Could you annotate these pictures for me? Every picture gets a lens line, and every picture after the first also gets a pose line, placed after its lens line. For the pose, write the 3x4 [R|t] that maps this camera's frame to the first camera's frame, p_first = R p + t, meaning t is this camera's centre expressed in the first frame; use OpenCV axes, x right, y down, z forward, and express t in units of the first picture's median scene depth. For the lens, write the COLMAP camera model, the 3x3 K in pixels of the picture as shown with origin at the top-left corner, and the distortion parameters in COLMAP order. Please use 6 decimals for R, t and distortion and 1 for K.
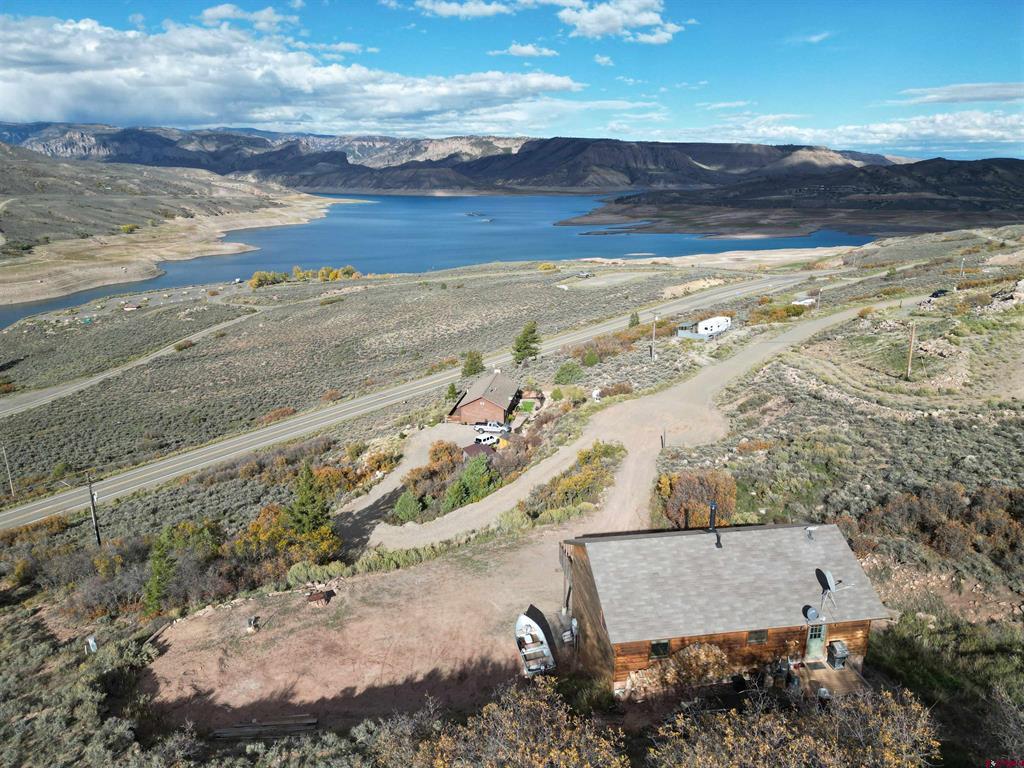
lens RADIAL K [[717.0, 0, 512.0], [0, 717.0, 384.0], [0, 0, 1]] dist [0.079794, -0.084664]
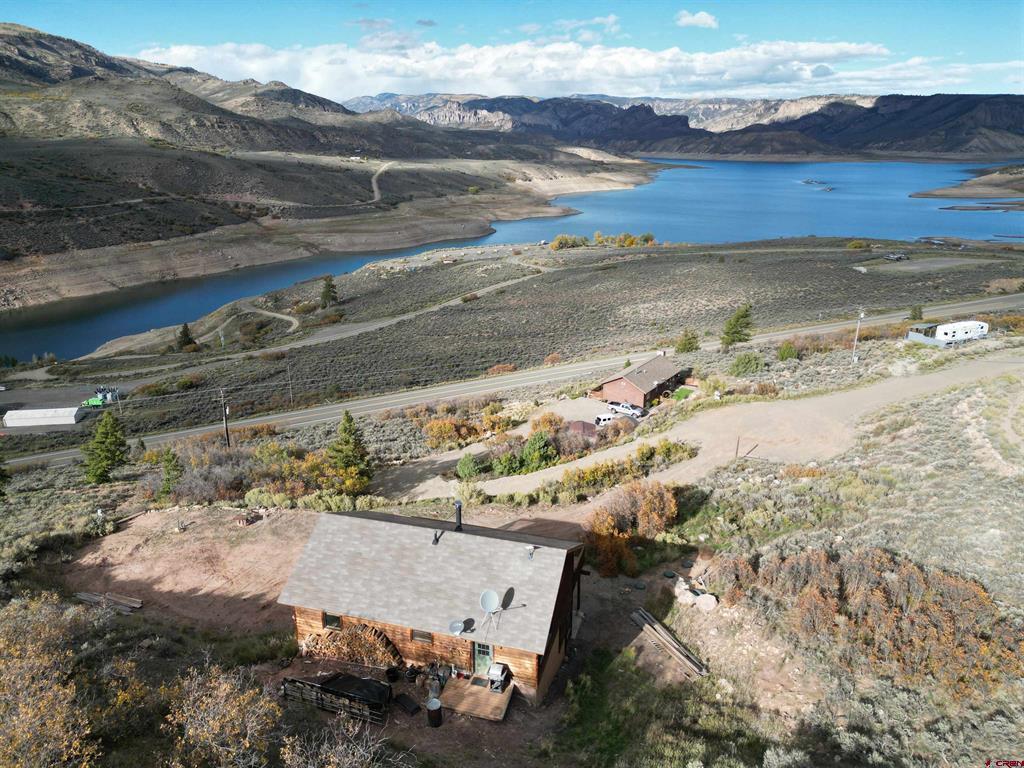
lens RADIAL K [[716.3, 0, 512.0], [0, 716.3, 384.0], [0, 0, 1]] dist [0.076151, -0.075890]
pose [[0.903639, 0.141332, -0.404304, 0.109274], [-0.123130, 0.989860, 0.070822, -0.011563], [0.410213, -0.014215, 0.911879, 0.018978]]
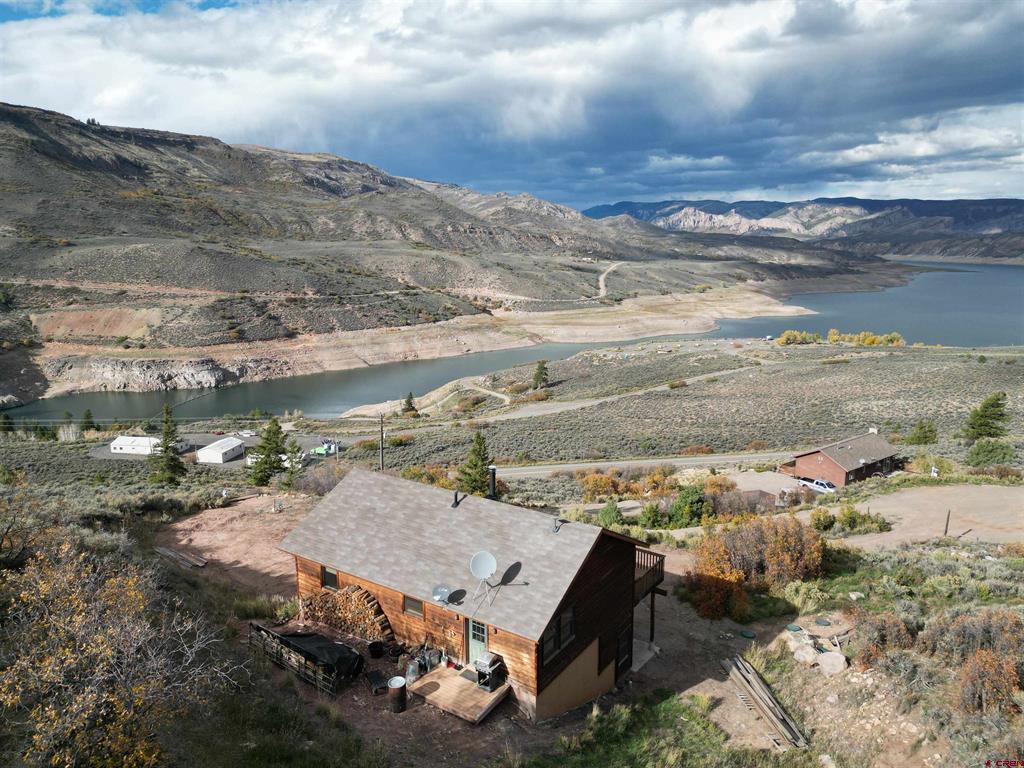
lens RADIAL K [[715.1, 0, 512.0], [0, 715.1, 384.0], [0, 0, 1]] dist [0.080522, -0.081060]
pose [[0.729701, 0.135171, -0.670273, 0.126918], [-0.194110, 0.980887, -0.013510, 0.011755], [0.655636, 0.139965, 0.741992, 0.057607]]
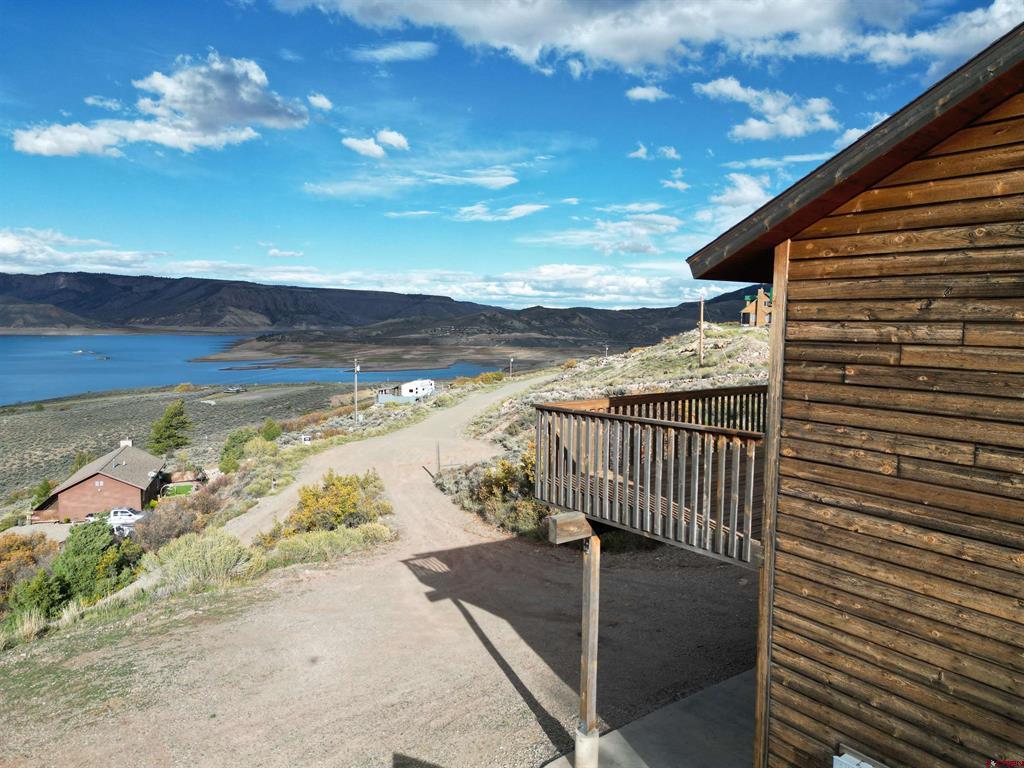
lens RADIAL K [[715.1, 0, 512.0], [0, 715.1, 384.0], [0, 0, 1]] dist [0.080522, -0.081060]
pose [[0.887644, -0.027892, 0.459684, -0.006289], [0.115399, 0.979790, -0.163382, 0.043032], [-0.445837, 0.198073, 0.872924, 0.142880]]
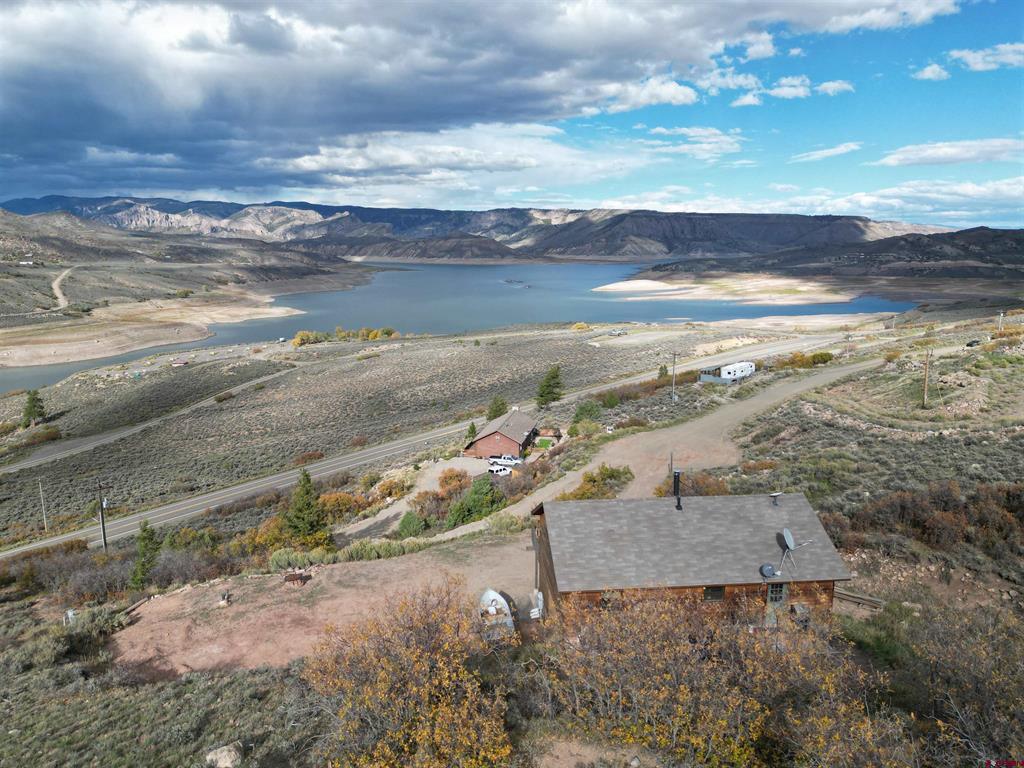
lens RADIAL K [[715.1, 0, 512.0], [0, 715.1, 384.0], [0, 0, 1]] dist [0.080522, -0.081060]
pose [[0.998518, 0.009977, -0.053504, 0.015741], [-0.014779, 0.995821, -0.090127, 0.021163], [0.052381, 0.090784, 0.994492, -0.000605]]
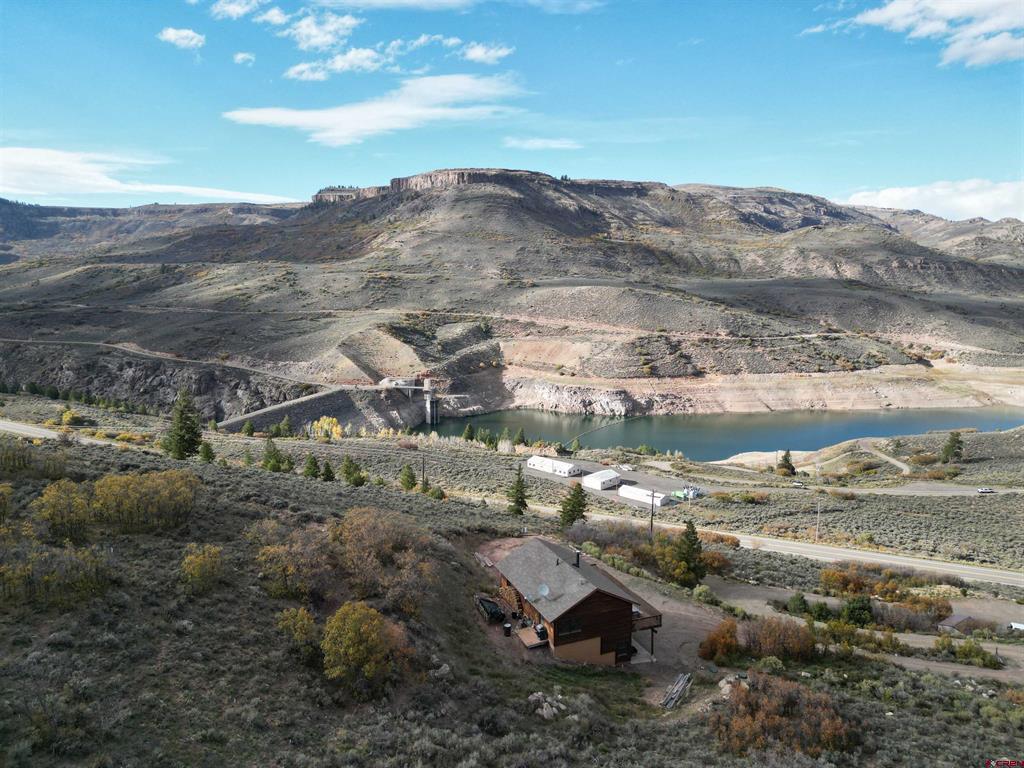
lens RADIAL K [[715.1, 0, 512.0], [0, 715.1, 384.0], [0, 0, 1]] dist [0.080522, -0.081060]
pose [[0.239058, 0.154275, -0.958671, 0.294111], [-0.279662, 0.956402, 0.084173, -0.053380], [0.929861, 0.247982, 0.271780, 0.034459]]
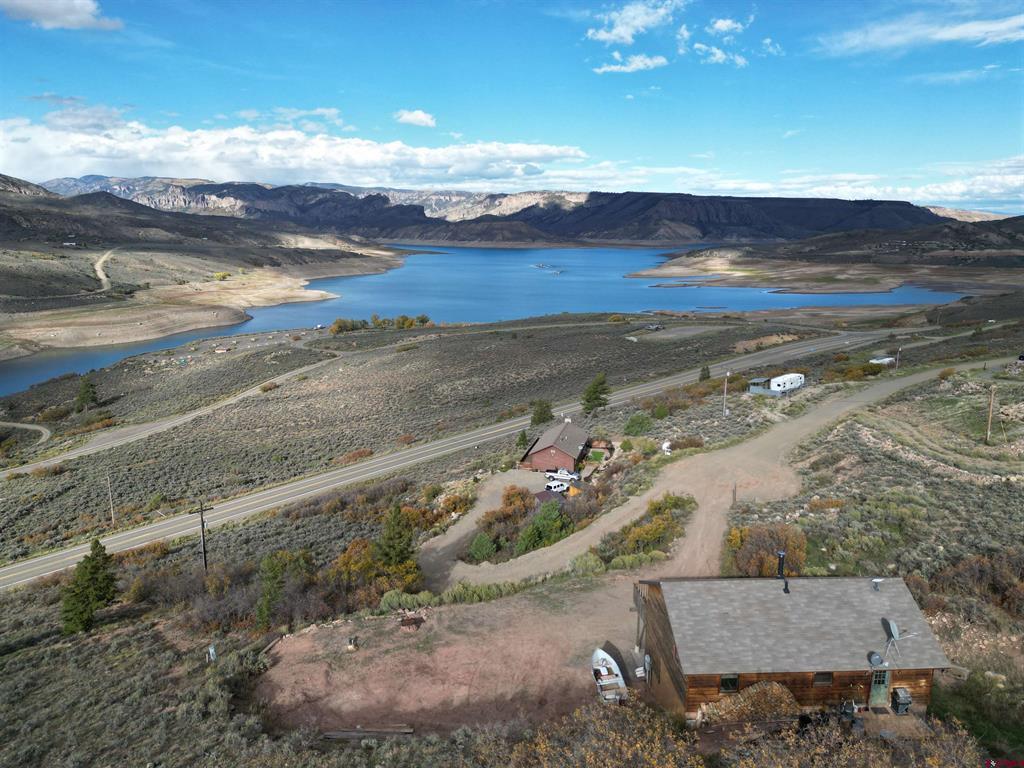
lens RADIAL K [[716.3, 0, 512.0], [0, 716.3, 384.0], [0, 0, 1]] dist [0.076151, -0.075890]
pose [[0.995360, 0.027554, -0.092187, -0.004210], [-0.033741, 0.997233, -0.066238, 0.000199], [0.090107, 0.069041, 0.993536, -0.018551]]
